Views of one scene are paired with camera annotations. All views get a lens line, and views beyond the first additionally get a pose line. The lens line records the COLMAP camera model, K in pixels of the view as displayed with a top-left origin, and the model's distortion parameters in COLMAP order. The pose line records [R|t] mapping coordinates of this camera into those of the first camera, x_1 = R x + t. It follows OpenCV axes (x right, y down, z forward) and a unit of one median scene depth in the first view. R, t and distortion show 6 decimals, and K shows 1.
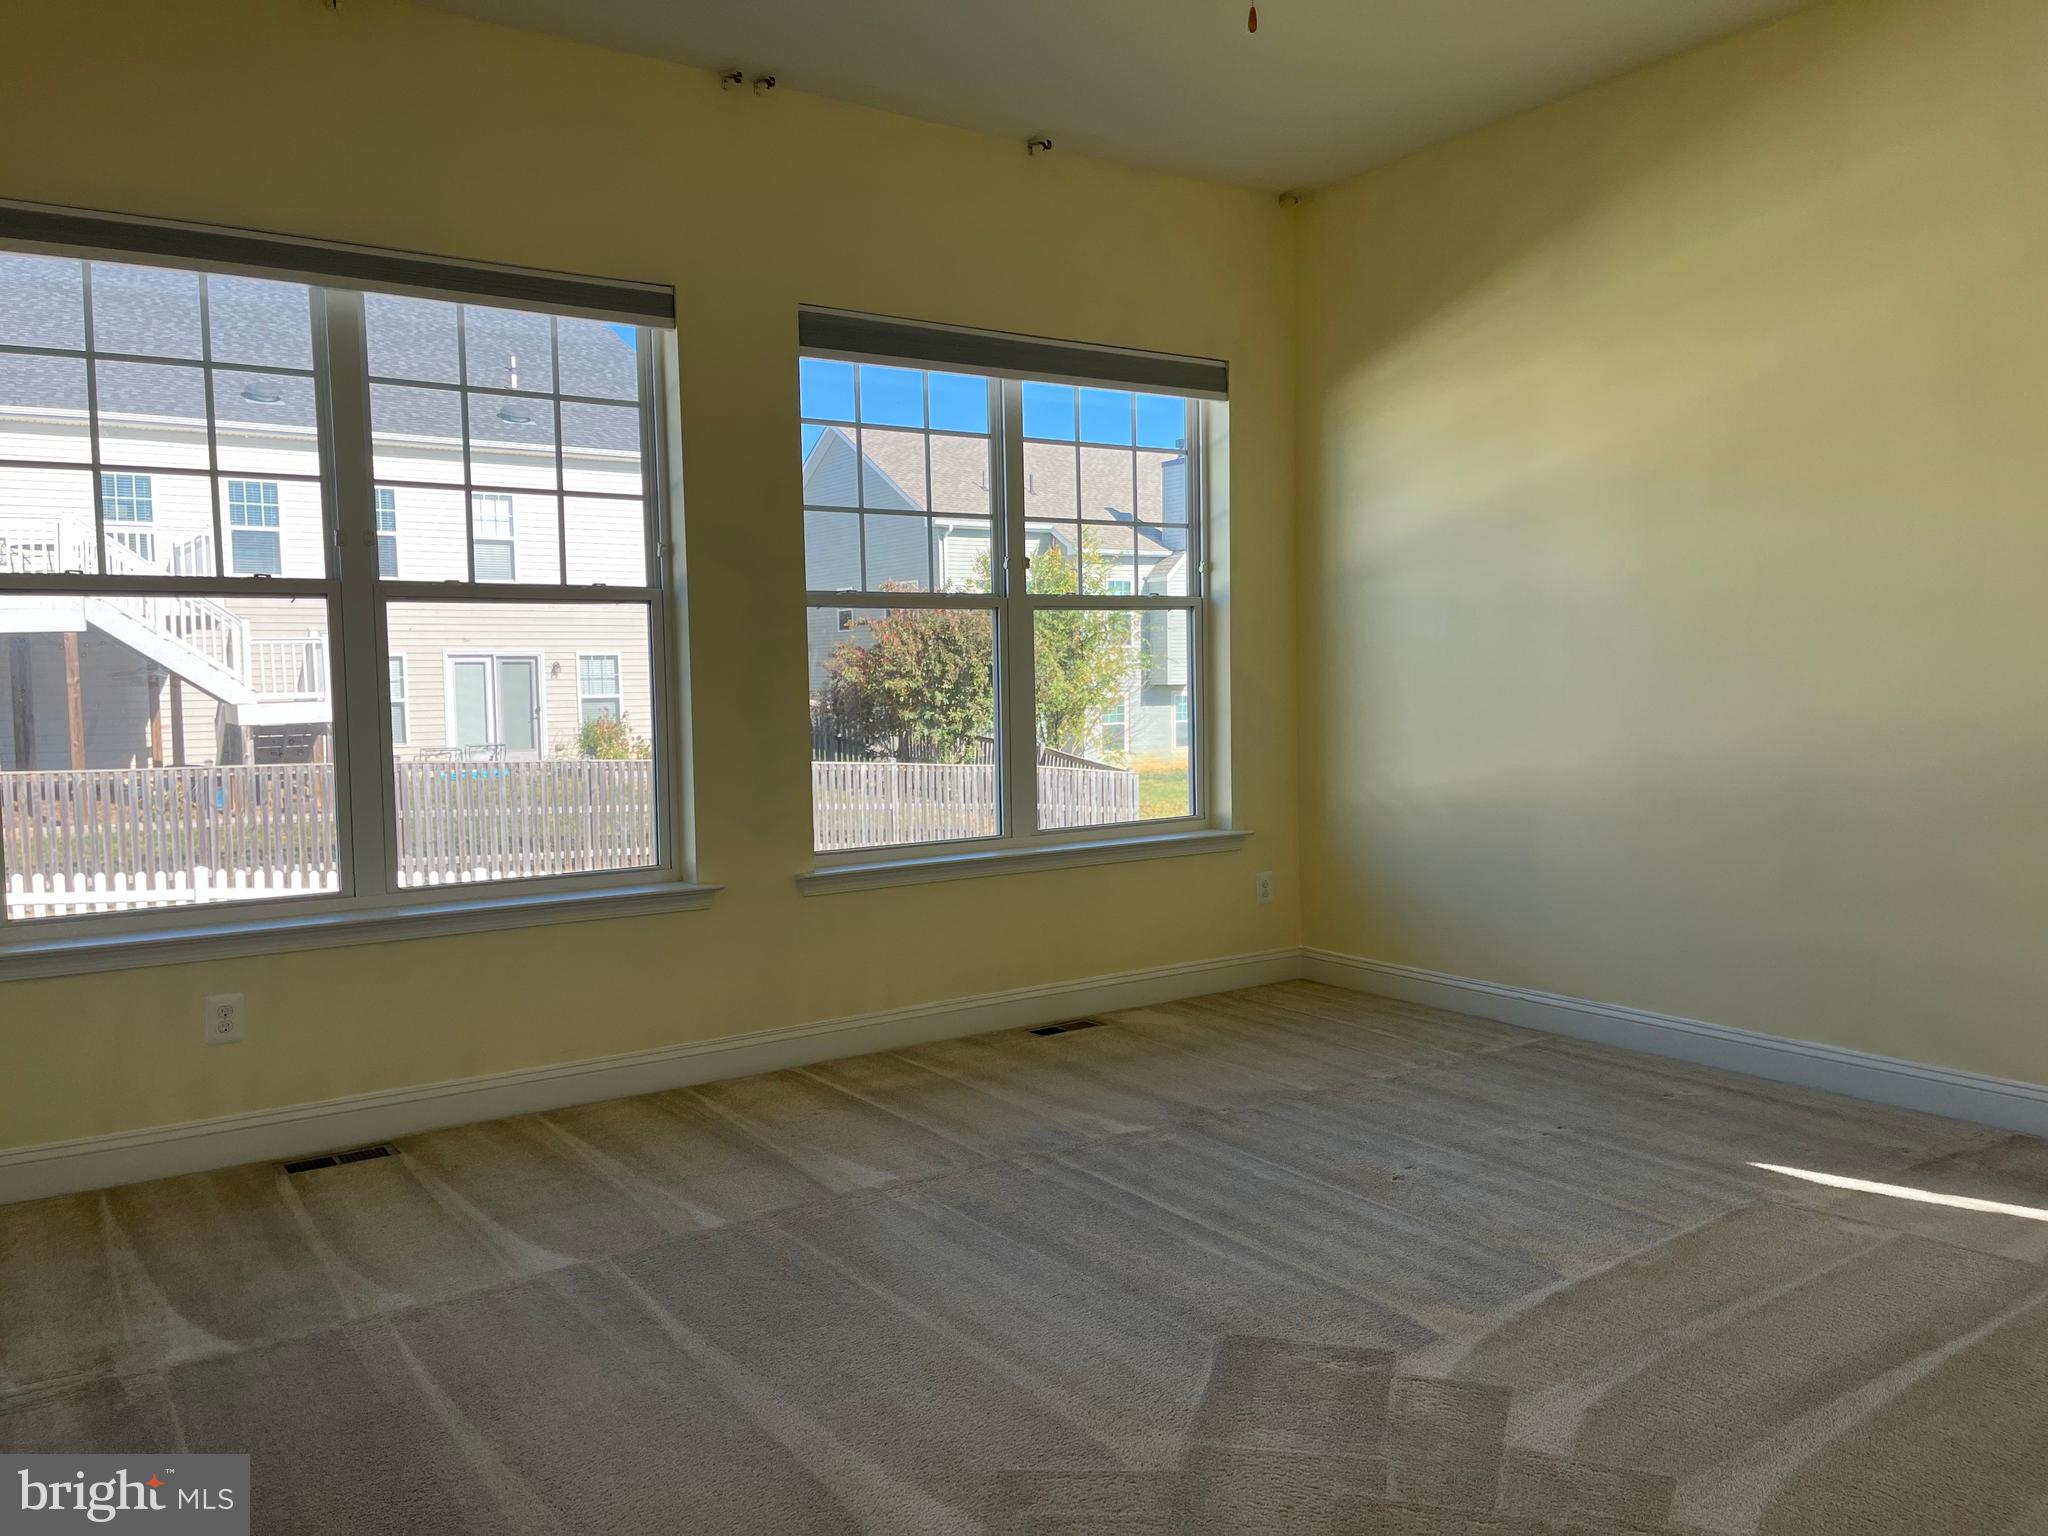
lens RADIAL K [[1550.7, 0, 1023.8], [0, 1550.7, 774.9], [0, 0, 1]] dist [0.051141, -0.048889]
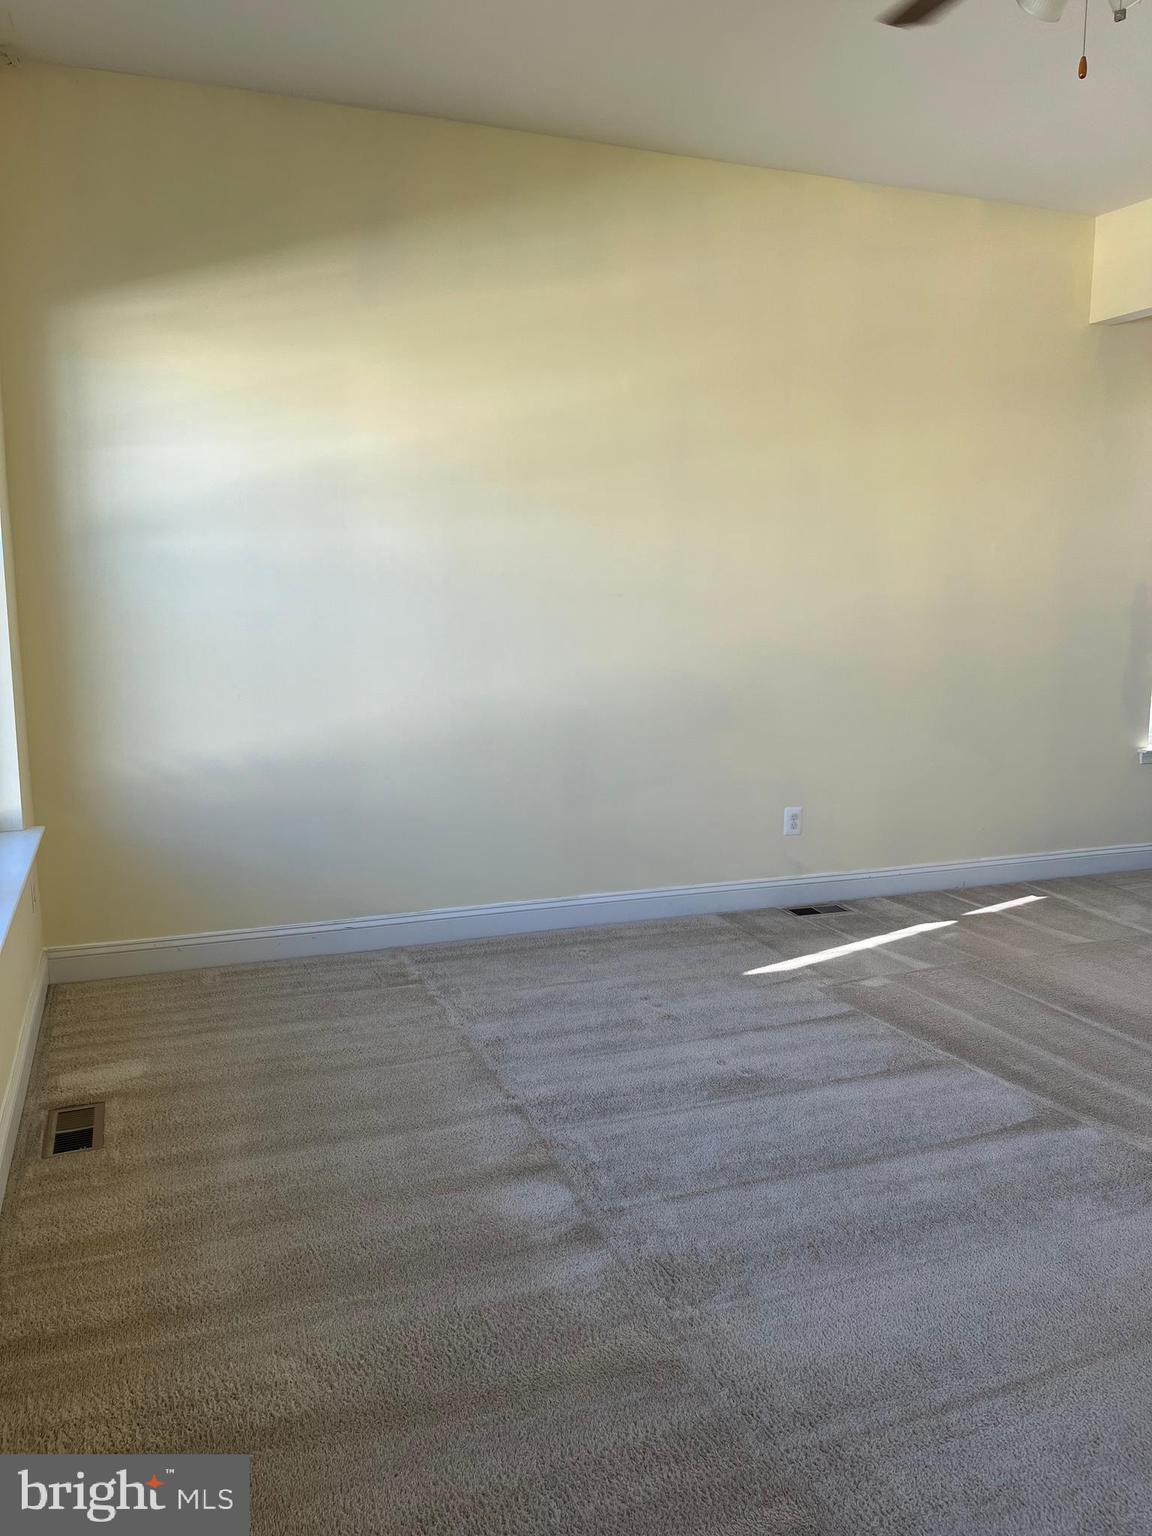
lens RADIAL K [[1163.0, 0, 576.0], [0, 1163.0, 768.0], [0, 0, 1]] dist [0.051141, -0.048889]
pose [[0.224740, -0.117965, 0.967252, -0.499988], [0.052860, 0.992659, 0.108781, -0.060944], [-0.972984, 0.026681, 0.229326, 0.721070]]
